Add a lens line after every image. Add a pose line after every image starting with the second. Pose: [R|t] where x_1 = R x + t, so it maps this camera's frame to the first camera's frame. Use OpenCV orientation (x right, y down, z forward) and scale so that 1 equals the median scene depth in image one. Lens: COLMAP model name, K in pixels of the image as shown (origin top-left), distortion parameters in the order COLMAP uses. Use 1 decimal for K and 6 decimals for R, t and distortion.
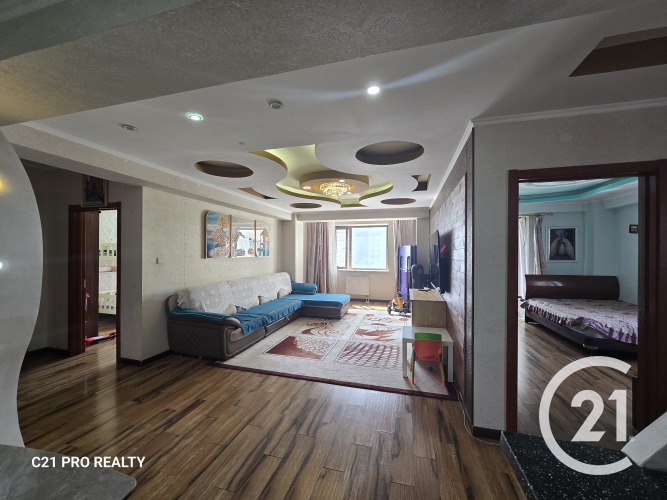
lens RADIAL K [[271.3, 0, 330.0], [0, 271.3, 251.6], [0, 0, 1]] dist [0.003066, -0.000278]
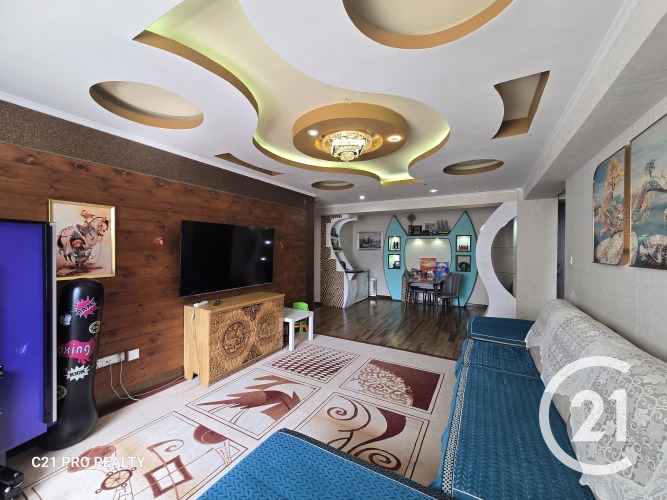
lens RADIAL K [[271.3, 0, 333.2], [0, 271.3, 249.0], [0, 0, 1]] dist [0.003066, -0.000278]
pose [[-0.974460, -0.014565, 0.224088, -0.094785], [-0.013058, 0.999881, 0.008205, -0.002059], [-0.224181, 0.005070, -0.974534, 1.685568]]
